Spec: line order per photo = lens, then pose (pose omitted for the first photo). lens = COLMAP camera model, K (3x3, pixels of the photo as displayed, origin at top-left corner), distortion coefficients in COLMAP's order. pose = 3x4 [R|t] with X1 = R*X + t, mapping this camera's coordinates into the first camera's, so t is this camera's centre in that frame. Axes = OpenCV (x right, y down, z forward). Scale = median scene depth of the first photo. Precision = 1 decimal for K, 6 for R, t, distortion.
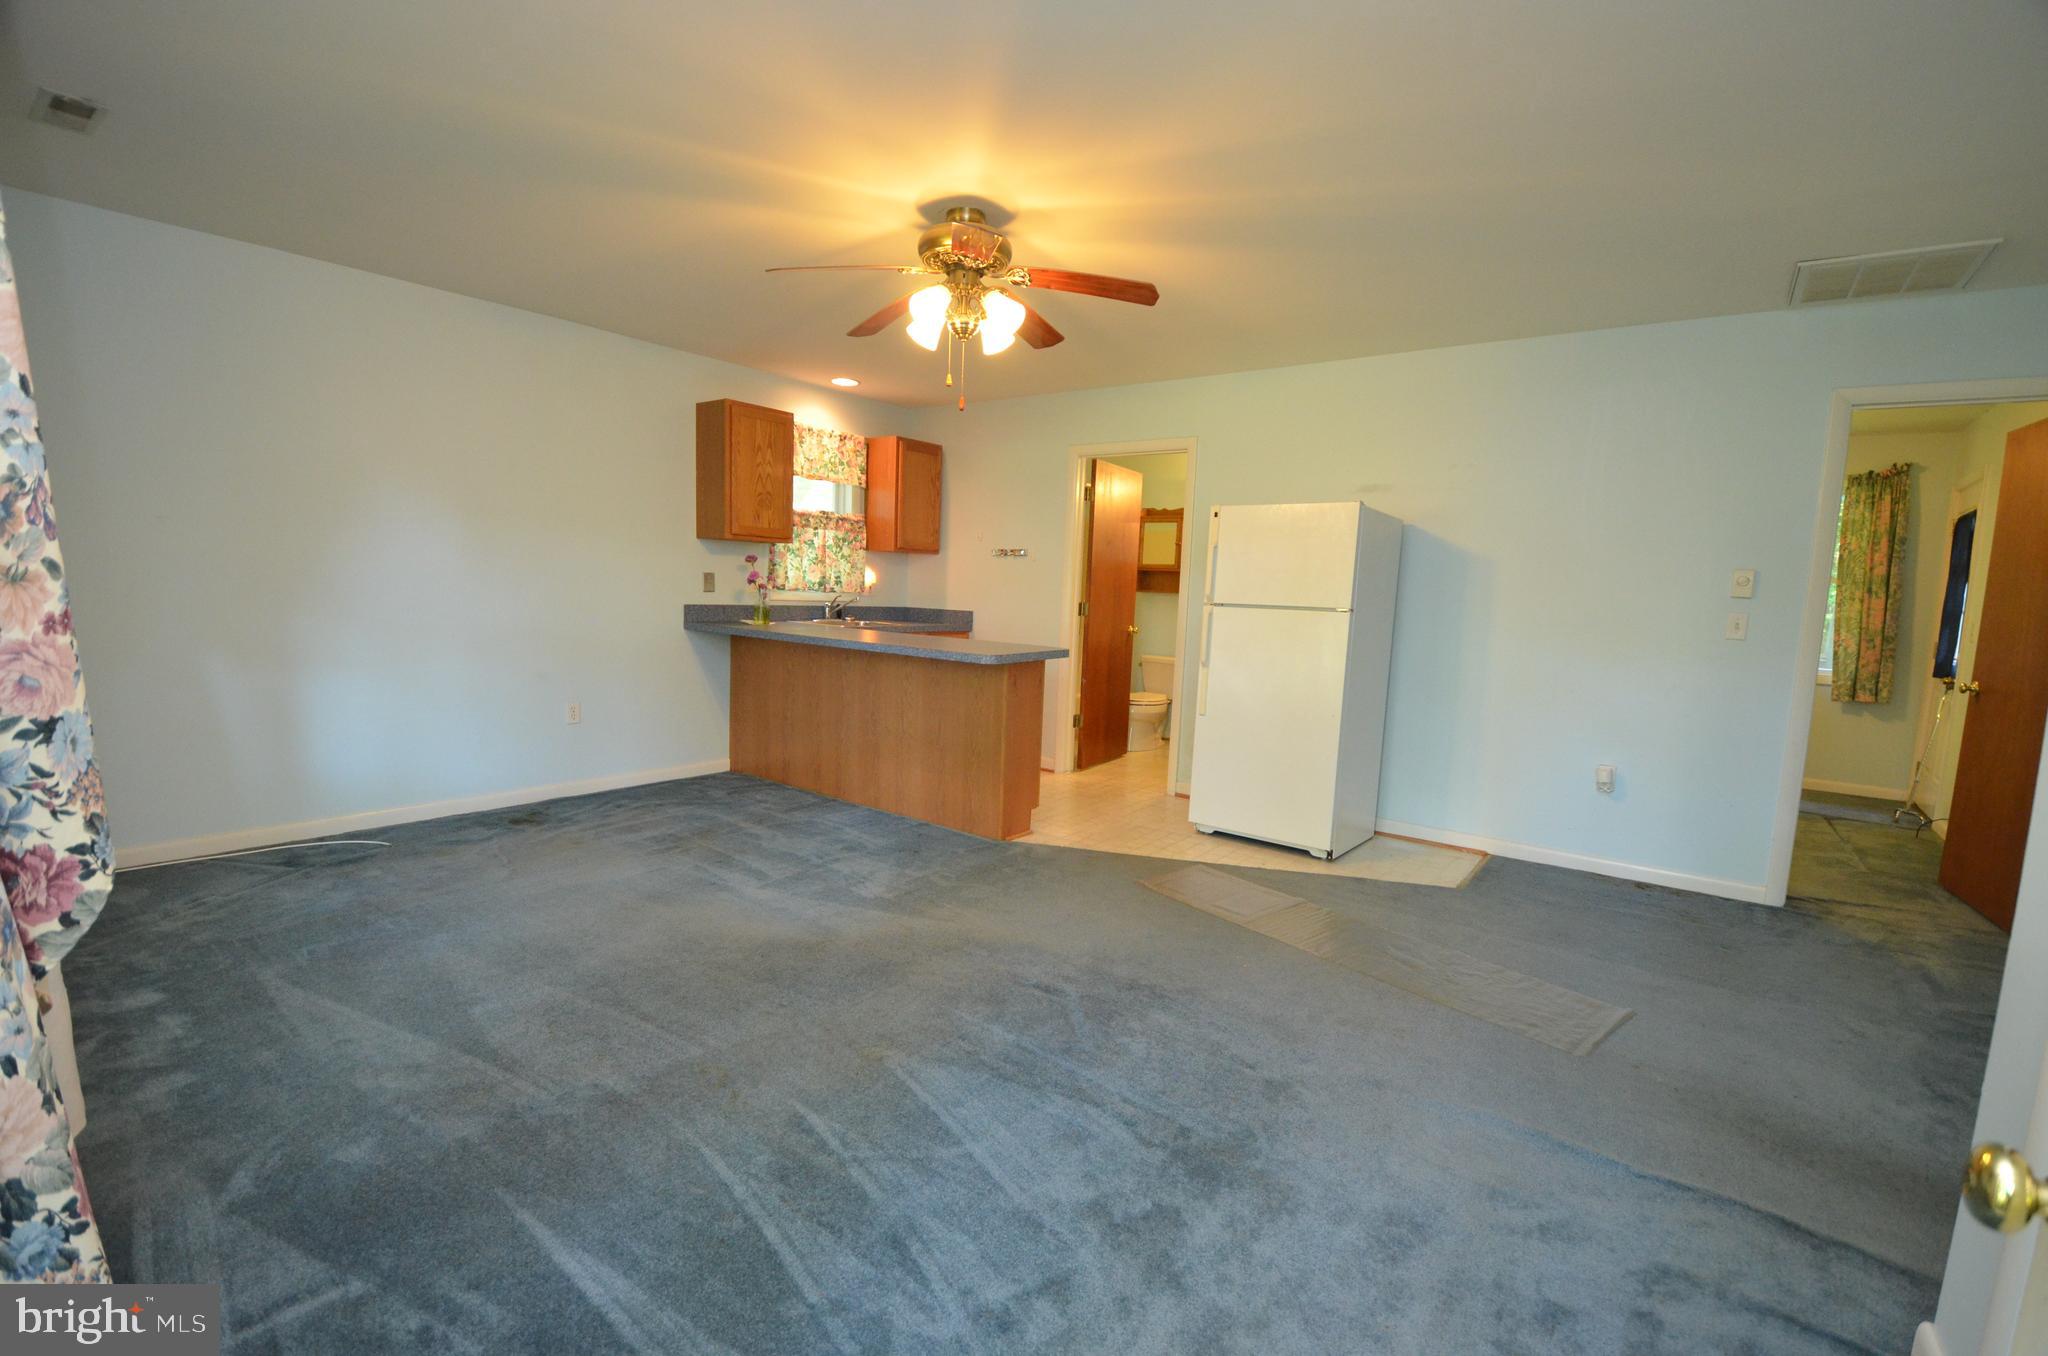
lens RADIAL K [[875.6, 0, 1021.5], [0, 875.6, 682.0], [0, 0, 1]] dist [-0.016165, -0.001069]
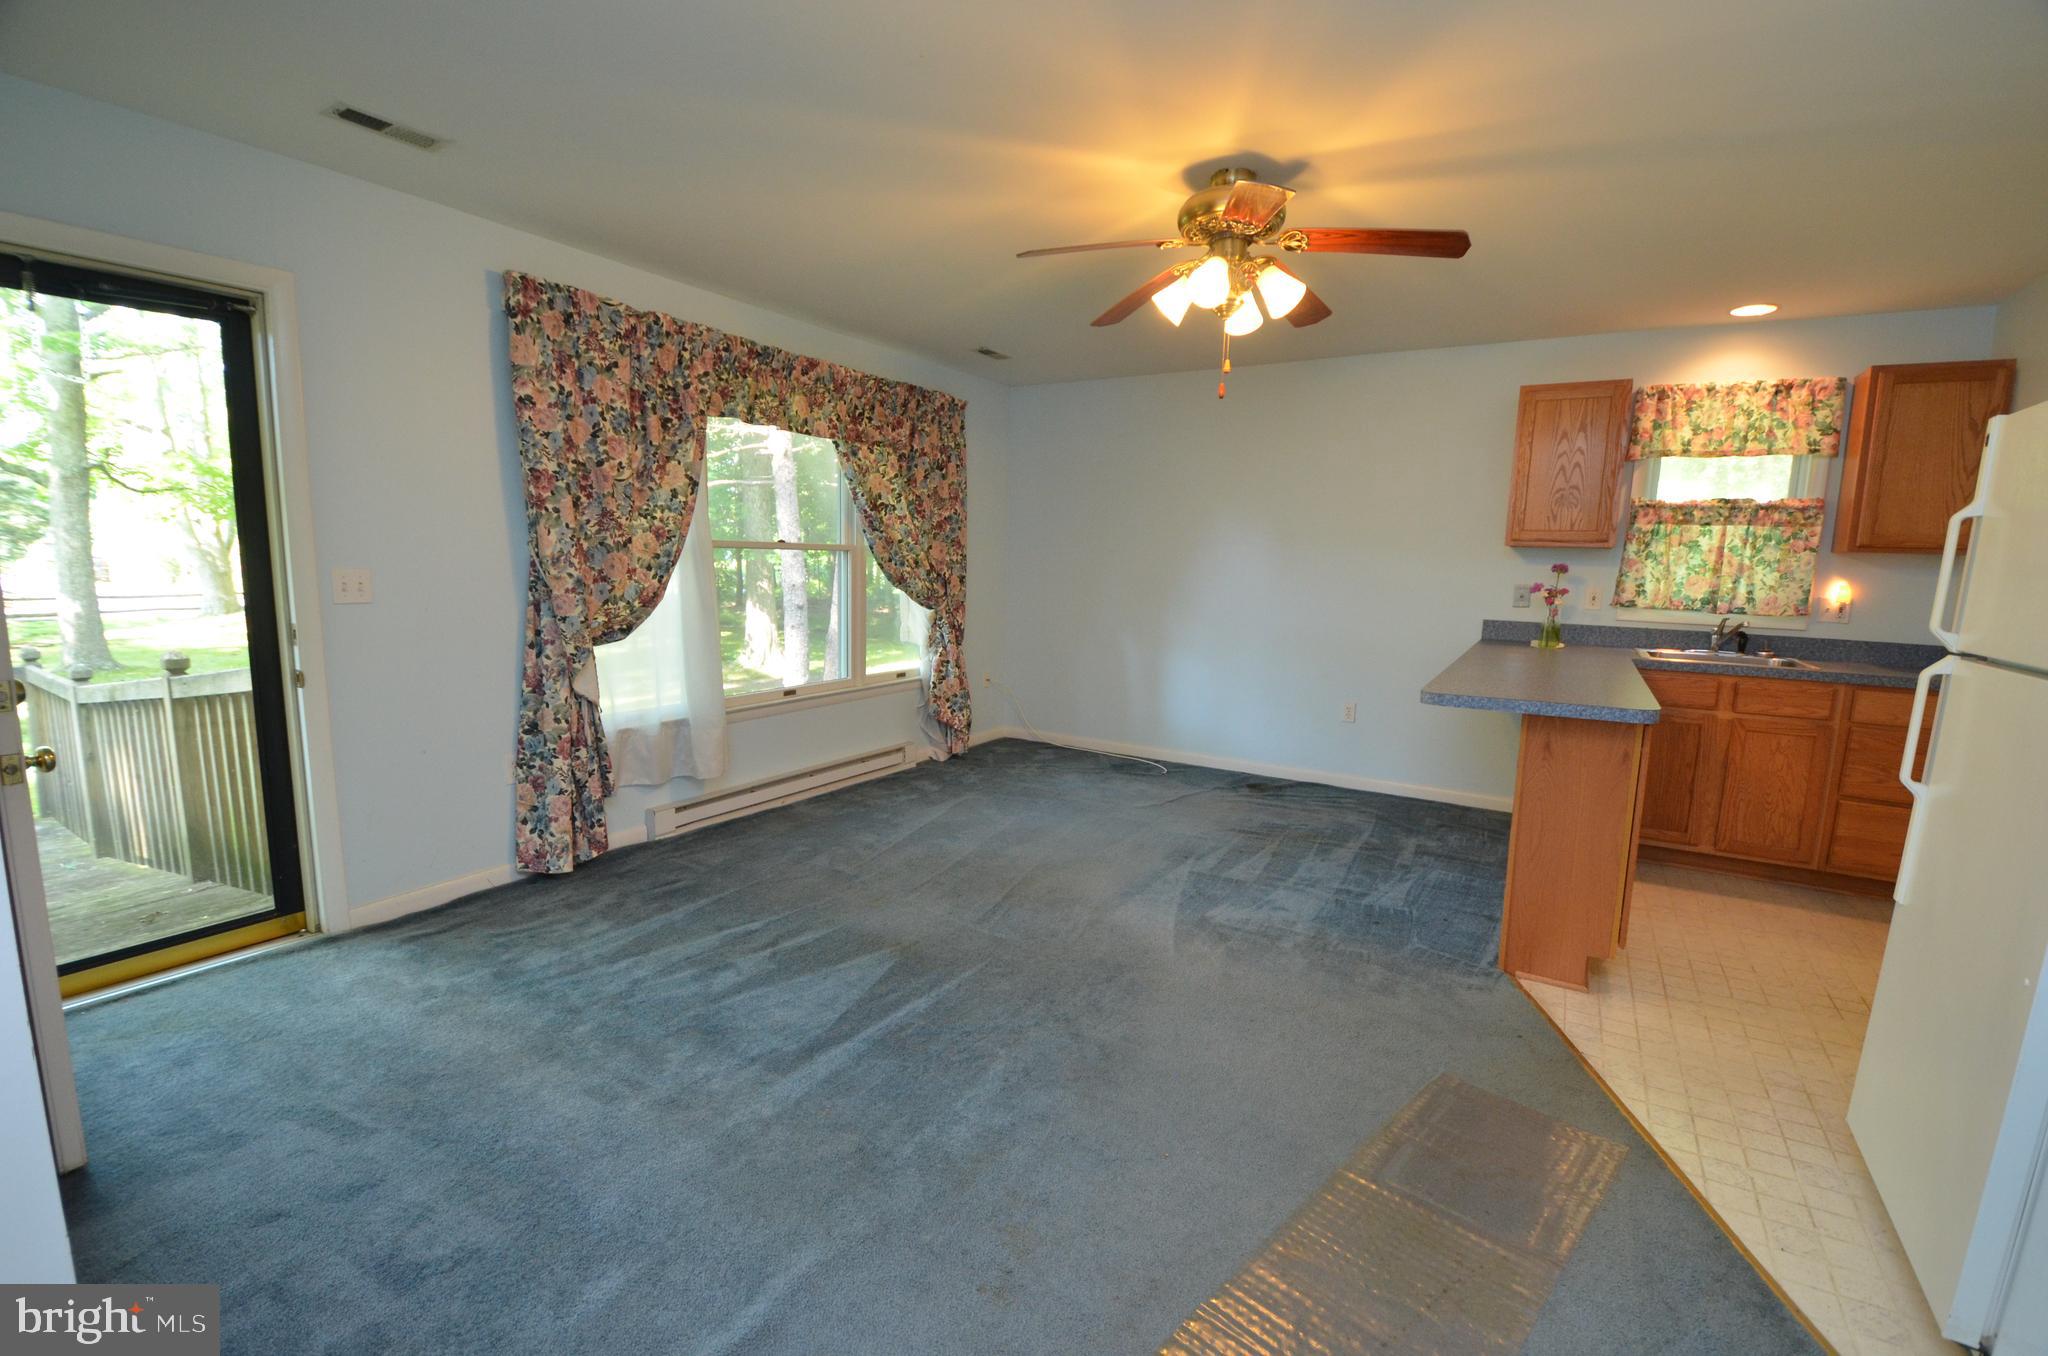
lens RADIAL K [[875.6, 0, 1020.9], [0, 875.6, 681.3], [0, 0, 1]] dist [-0.016165, -0.001069]
pose [[0.118853, 0.106394, -0.987195, 0.468607], [-0.128060, 0.987581, 0.091018, -0.045072], [0.984619, 0.115602, 0.131002, 0.407284]]
